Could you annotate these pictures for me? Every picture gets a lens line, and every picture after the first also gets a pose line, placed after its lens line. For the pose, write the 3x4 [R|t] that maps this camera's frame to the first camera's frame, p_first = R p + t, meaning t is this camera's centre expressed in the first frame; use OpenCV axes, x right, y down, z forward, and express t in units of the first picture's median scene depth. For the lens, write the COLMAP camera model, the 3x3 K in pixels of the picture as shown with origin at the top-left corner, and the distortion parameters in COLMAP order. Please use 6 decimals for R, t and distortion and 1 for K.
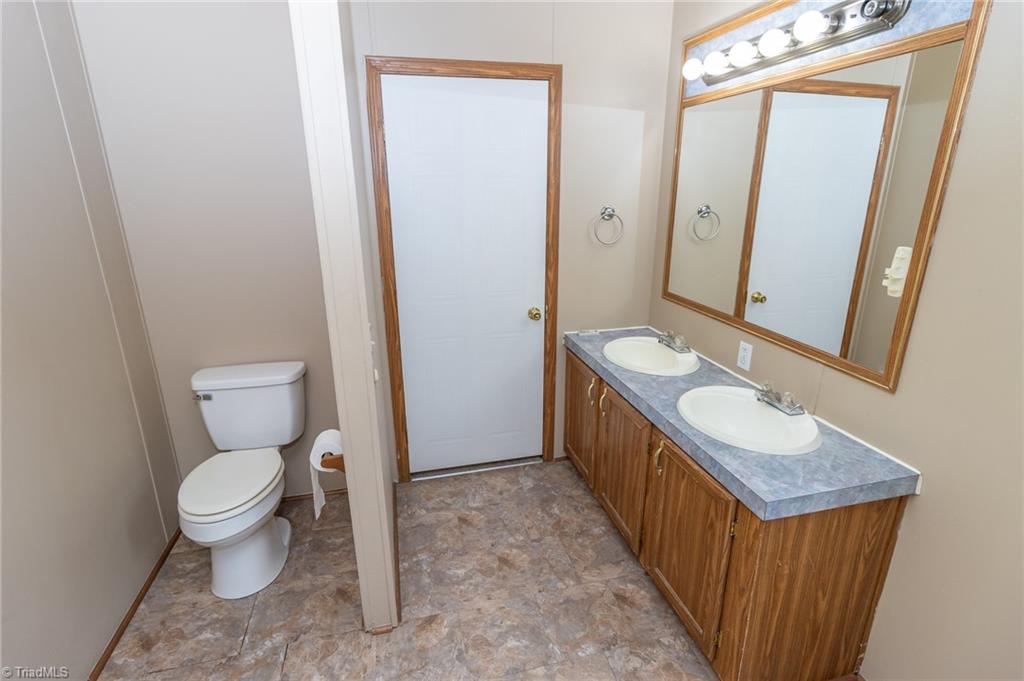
lens RADIAL K [[473.2, 0, 510.2], [0, 473.2, 331.0], [0, 0, 1]] dist [-0.001181, -0.000149]
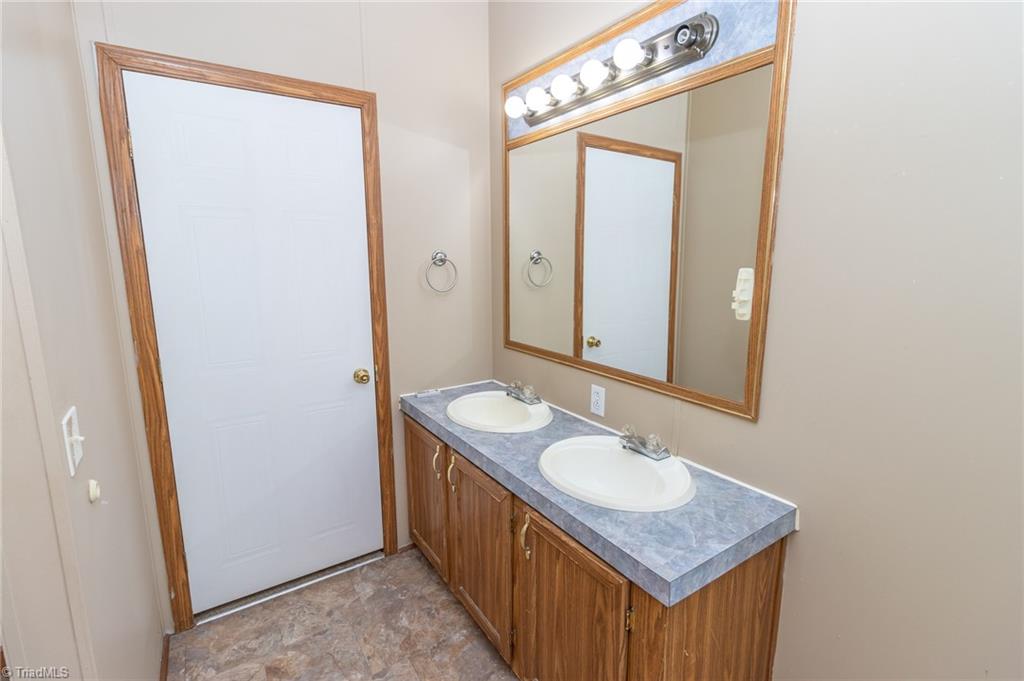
lens RADIAL K [[473.2, 0, 510.2], [0, 473.2, 331.0], [0, 0, 1]] dist [-0.001181, -0.000149]
pose [[0.940829, -0.052528, 0.334786, 0.028895], [0.096451, 0.988562, -0.115945, 0.008769], [-0.324866, 0.141375, 0.935134, 0.158532]]
